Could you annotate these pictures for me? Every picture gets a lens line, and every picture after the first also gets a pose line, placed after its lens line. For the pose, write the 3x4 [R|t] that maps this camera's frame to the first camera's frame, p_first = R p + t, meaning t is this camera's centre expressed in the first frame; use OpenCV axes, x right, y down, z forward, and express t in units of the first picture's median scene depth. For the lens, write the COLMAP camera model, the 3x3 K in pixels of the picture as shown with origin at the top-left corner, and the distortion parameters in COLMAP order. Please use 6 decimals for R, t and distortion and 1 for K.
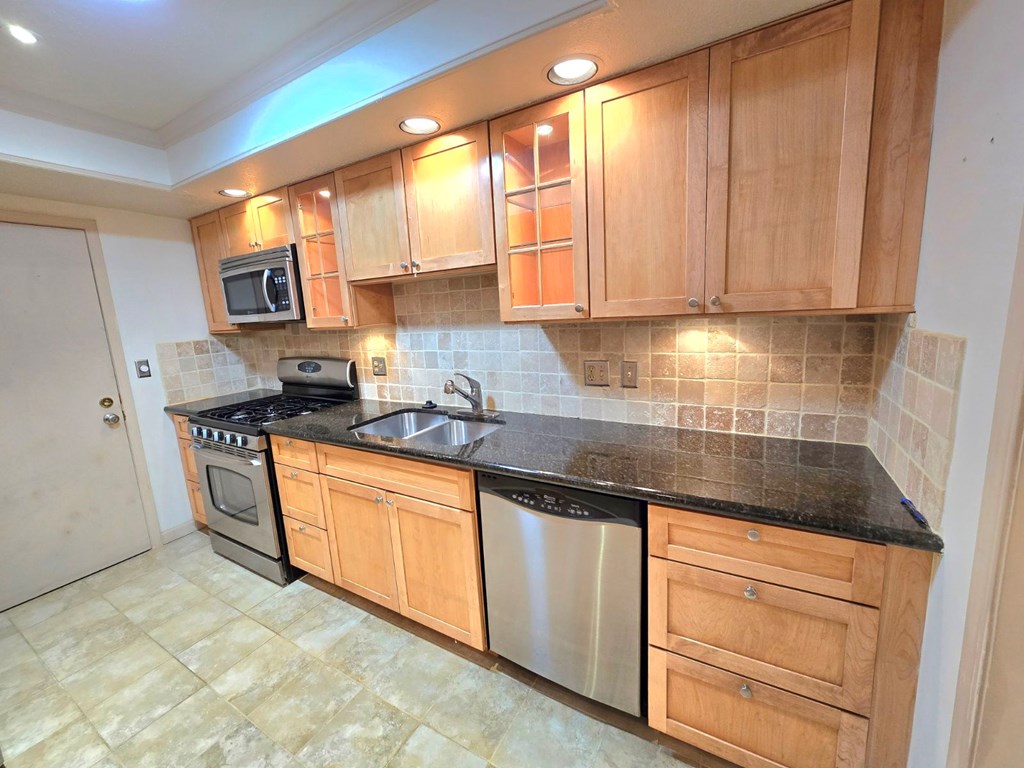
lens RADIAL K [[417.8, 0, 512.1], [0, 417.8, 379.4], [0, 0, 1]] dist [-0.001541, -0.000129]
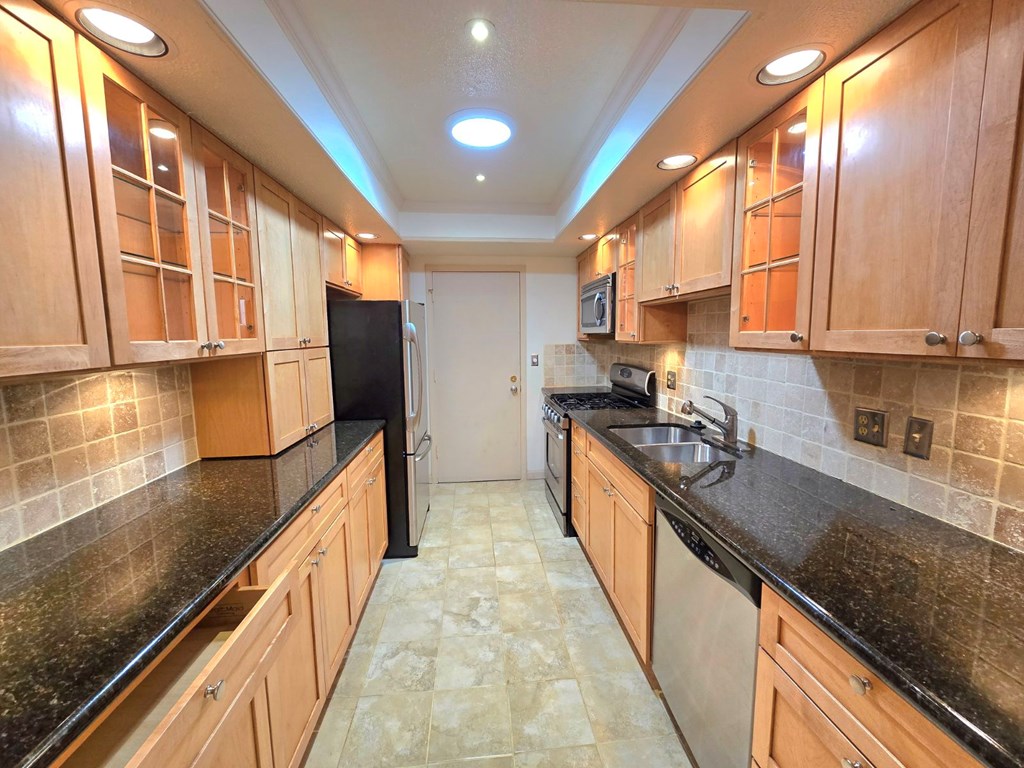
lens RADIAL K [[417.8, 0, 512.1], [0, 417.8, 379.4], [0, 0, 1]] dist [-0.001541, -0.000129]
pose [[0.586209, 0.135852, -0.798689, 0.394880], [-0.156487, 0.986262, 0.052901, -0.034950], [0.794903, 0.093973, 0.599415, 0.054851]]
